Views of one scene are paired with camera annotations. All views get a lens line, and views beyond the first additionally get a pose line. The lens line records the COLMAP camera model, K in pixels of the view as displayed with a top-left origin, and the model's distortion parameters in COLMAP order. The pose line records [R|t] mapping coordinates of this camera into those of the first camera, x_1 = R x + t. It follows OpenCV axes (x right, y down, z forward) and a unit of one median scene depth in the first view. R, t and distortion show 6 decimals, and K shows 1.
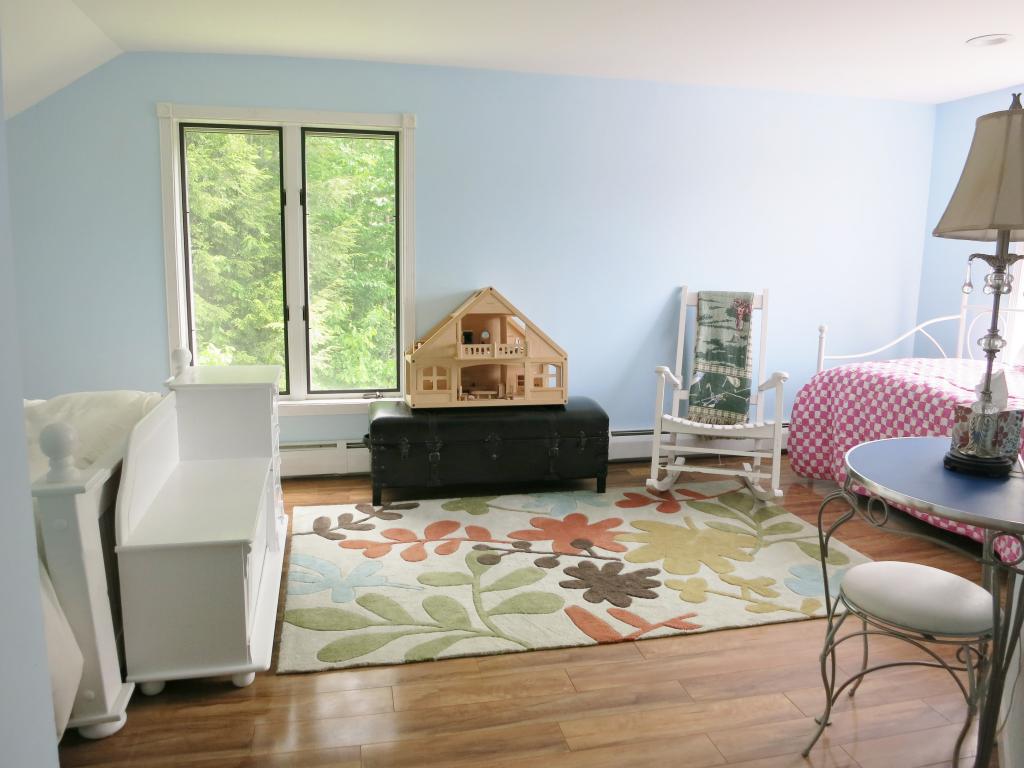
lens RADIAL K [[736.1, 0, 515.3], [0, 736.1, 380.9], [0, 0, 1]] dist [-0.031828, -0.009056]
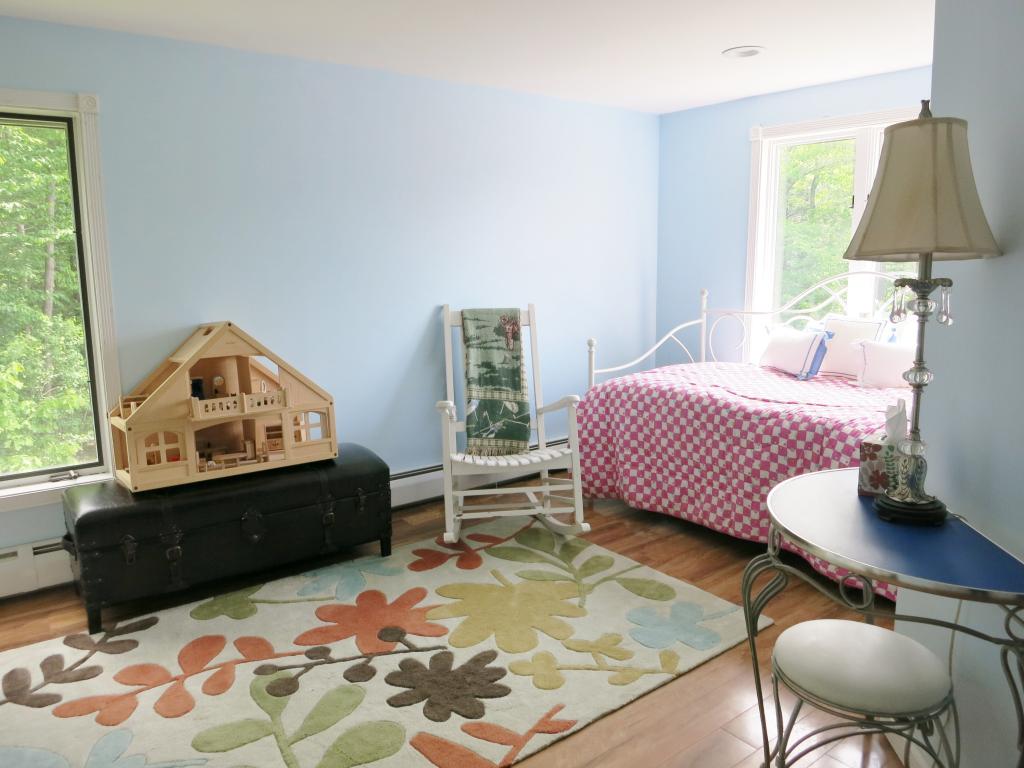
lens RADIAL K [[736.1, 0, 508.0], [0, 736.1, 383.5], [0, 0, 1]] dist [-0.031828, -0.009056]
pose [[0.911886, -0.090637, 0.400310, -0.080397], [0.091273, 0.995672, 0.017522, -0.049591], [-0.400166, 0.020560, 0.916212, 0.175610]]
